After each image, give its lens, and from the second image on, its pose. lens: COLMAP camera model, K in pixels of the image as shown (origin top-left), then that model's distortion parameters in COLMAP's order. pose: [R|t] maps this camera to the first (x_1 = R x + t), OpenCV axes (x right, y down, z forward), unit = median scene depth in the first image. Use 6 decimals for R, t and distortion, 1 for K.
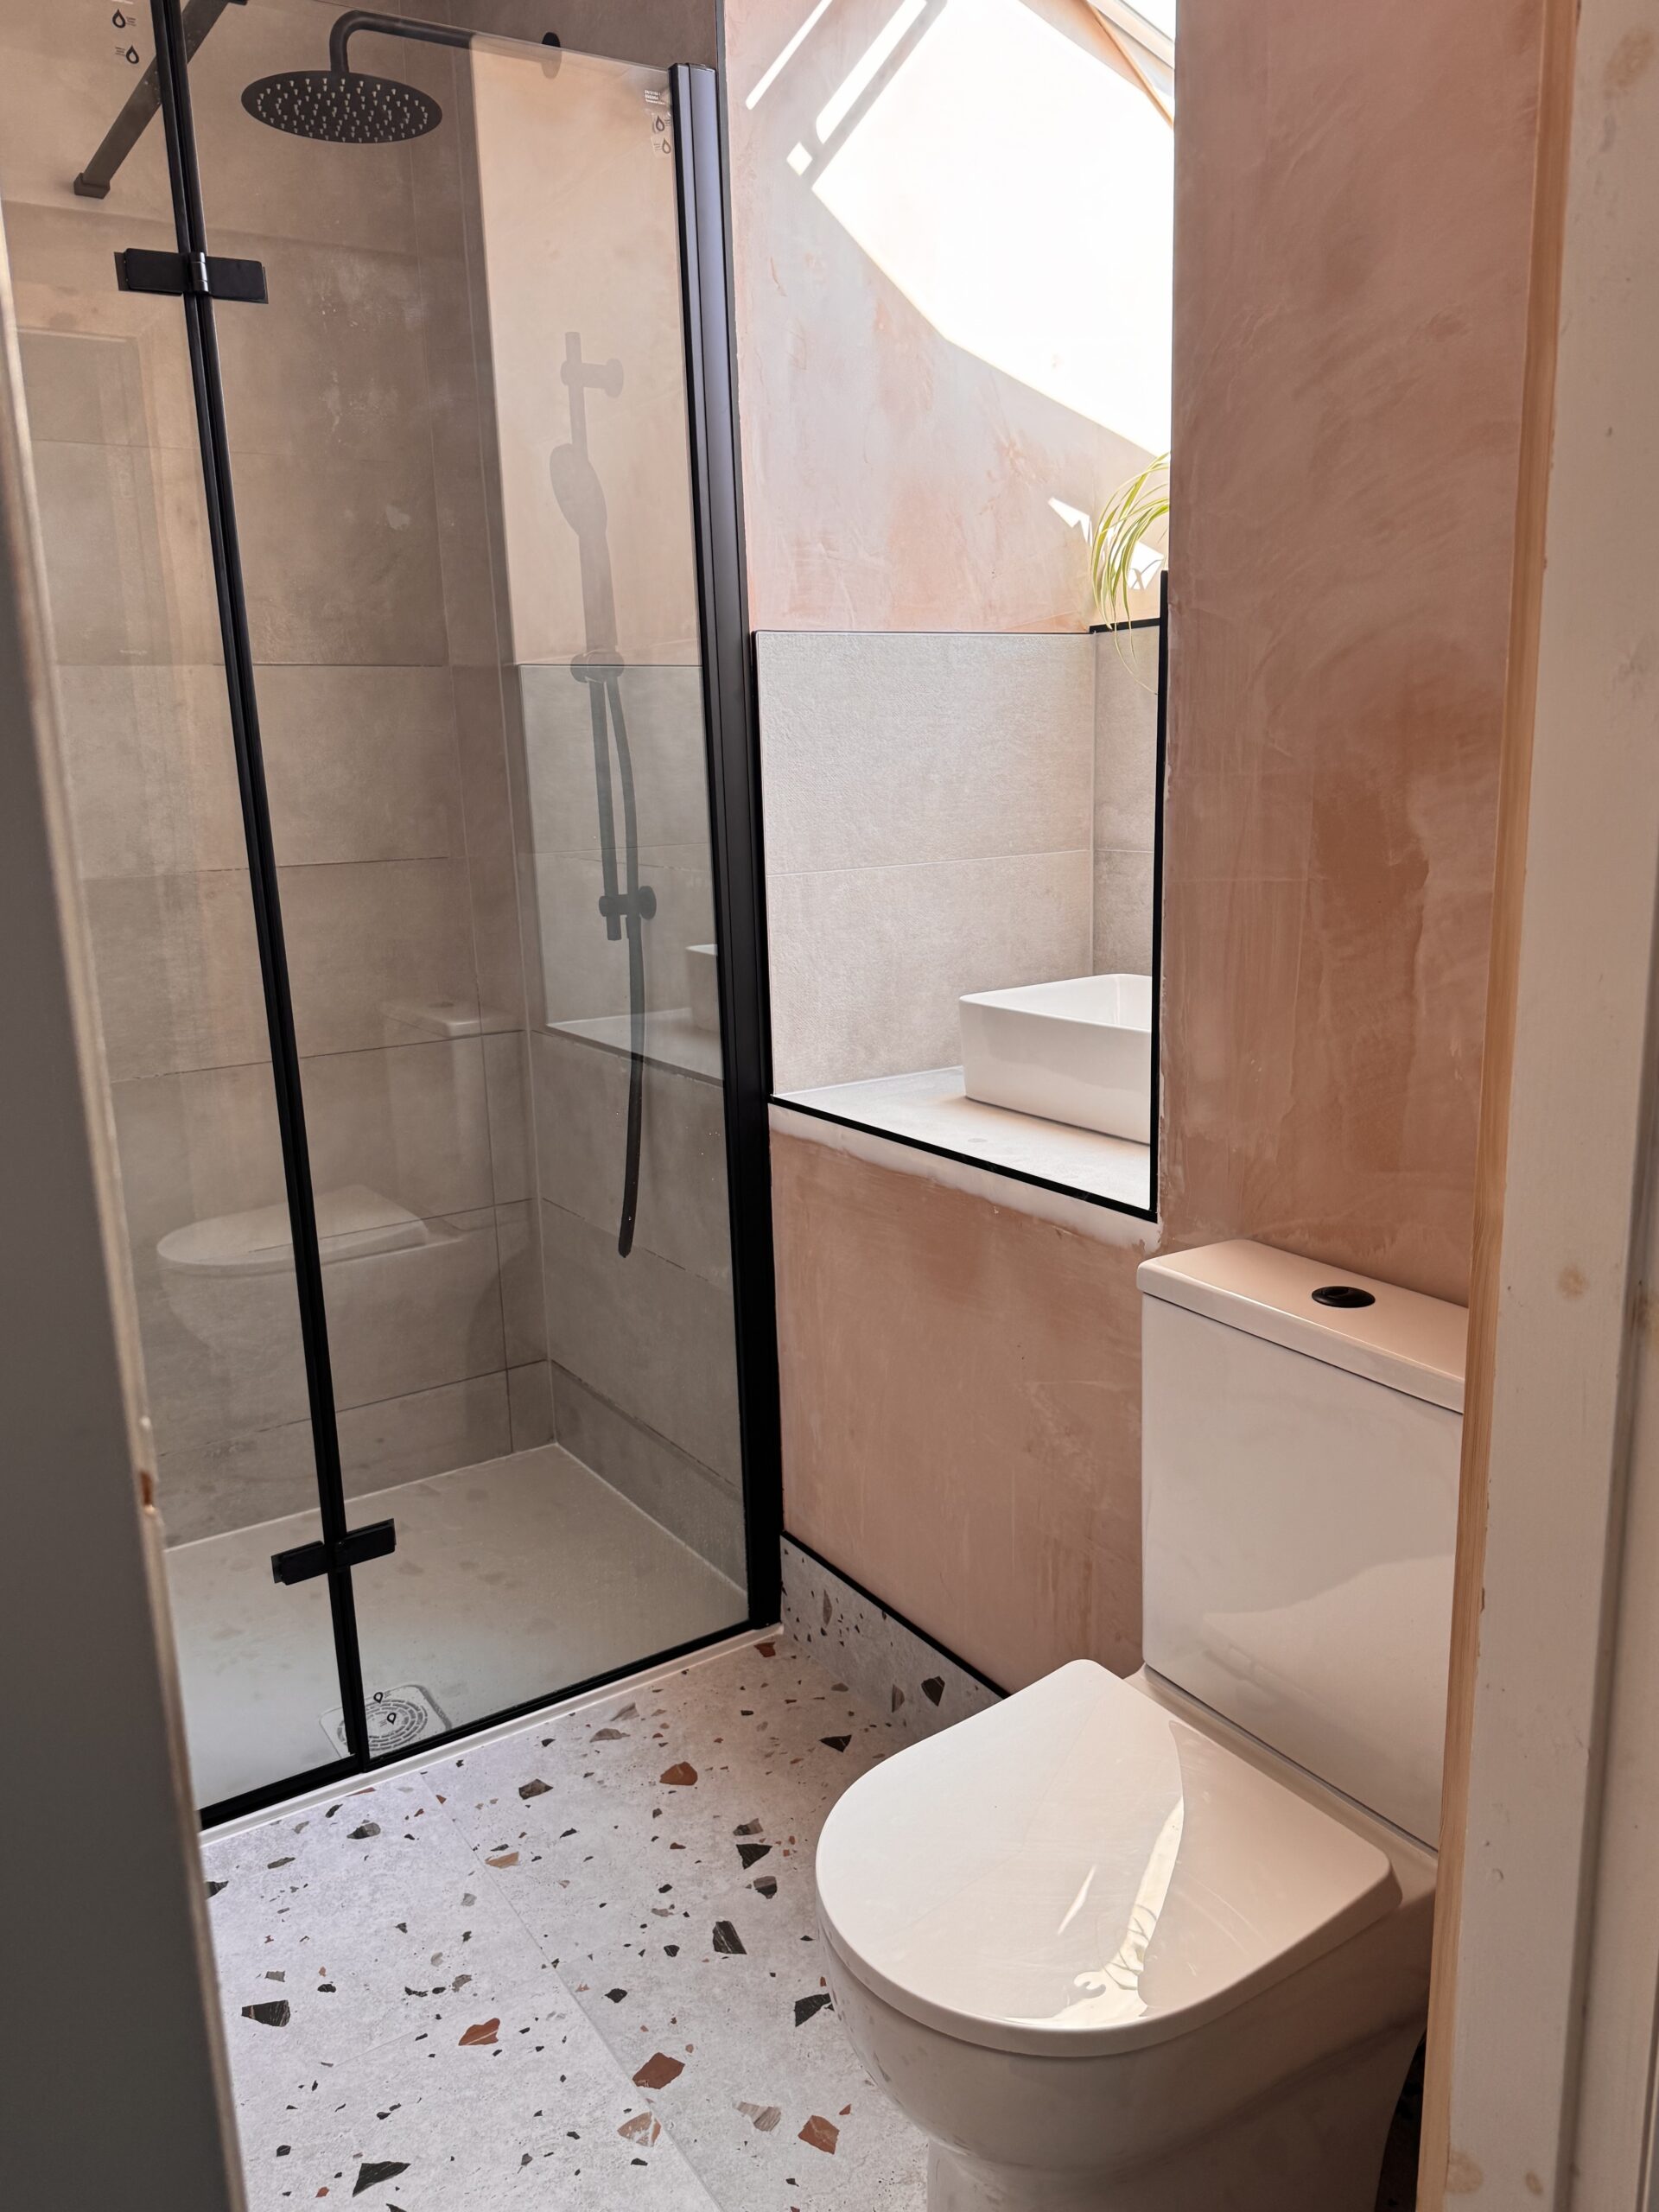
lens RADIAL K [[1644.3, 0, 820.8], [0, 1644.3, 1106.9], [0, 0, 1]] dist [0.048814, -0.064903]
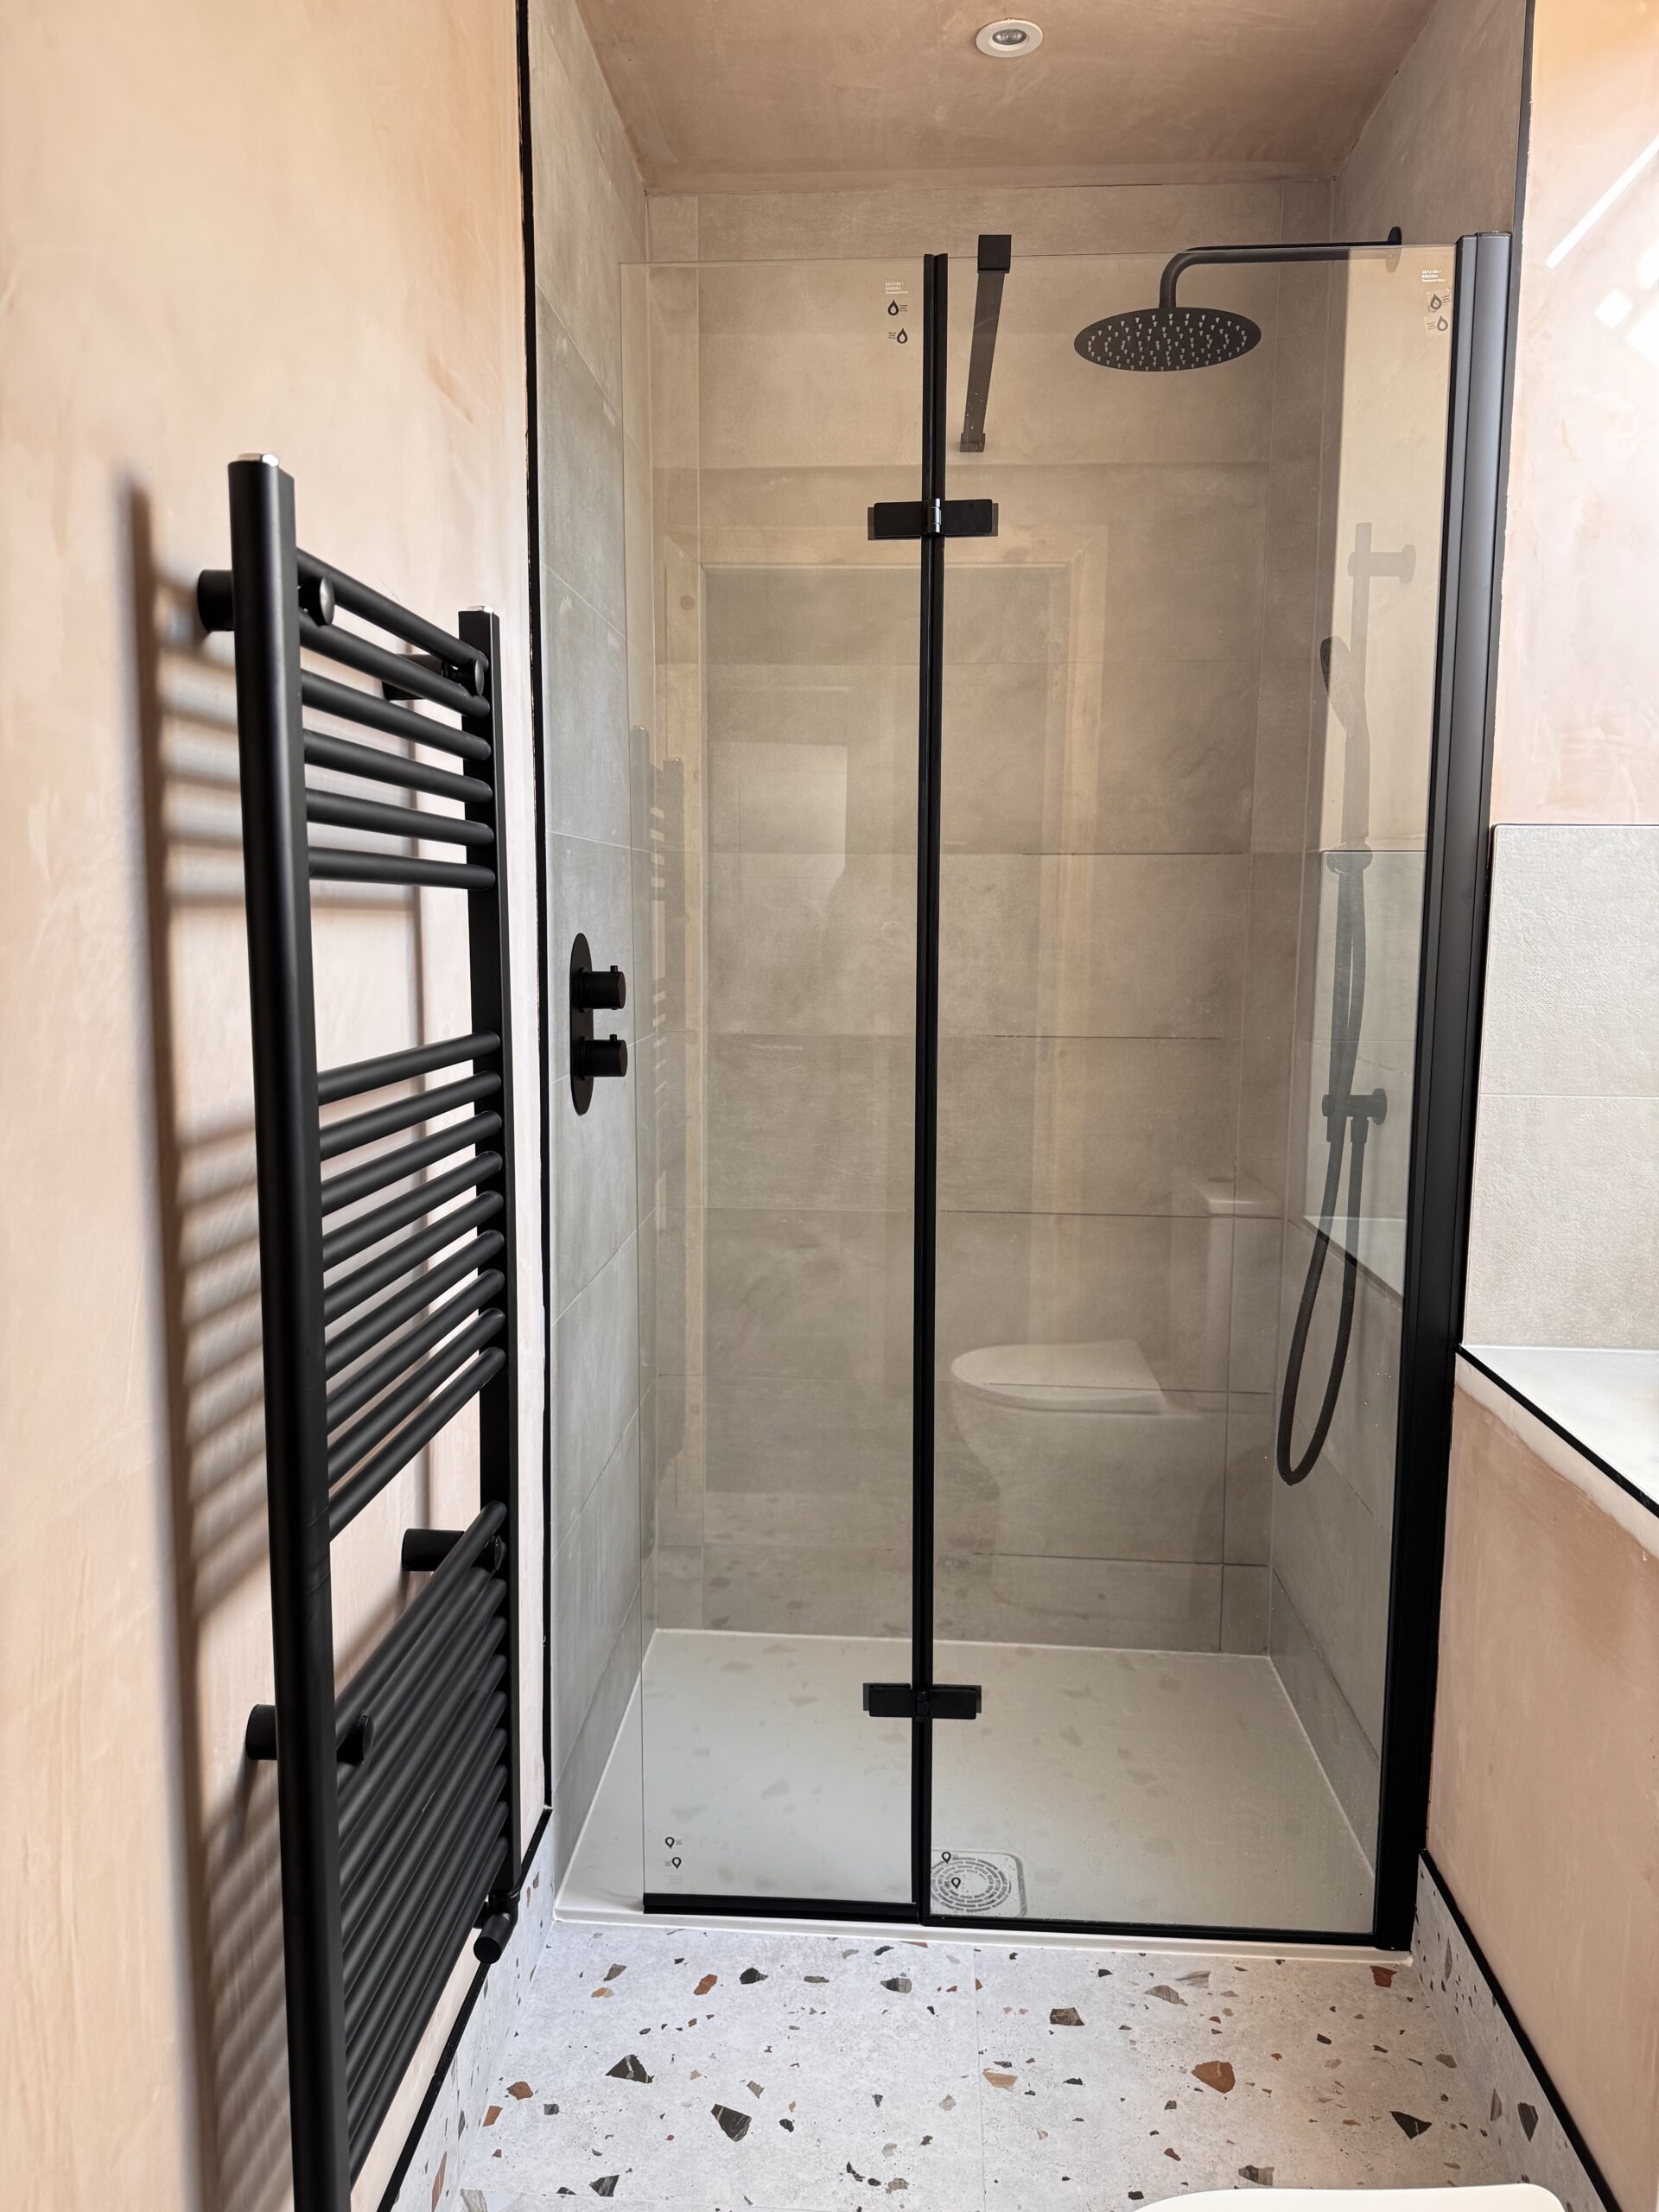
lens RADIAL K [[1560.2, 0, 822.1], [0, 1560.2, 1108.4], [0, 0, 1]] dist [0.033725, -0.041533]
pose [[0.802304, 0.113378, -0.586049, 0.177620], [-0.161288, 0.986452, -0.029963, -0.052776], [0.574712, 0.118562, 0.809722, 0.120101]]
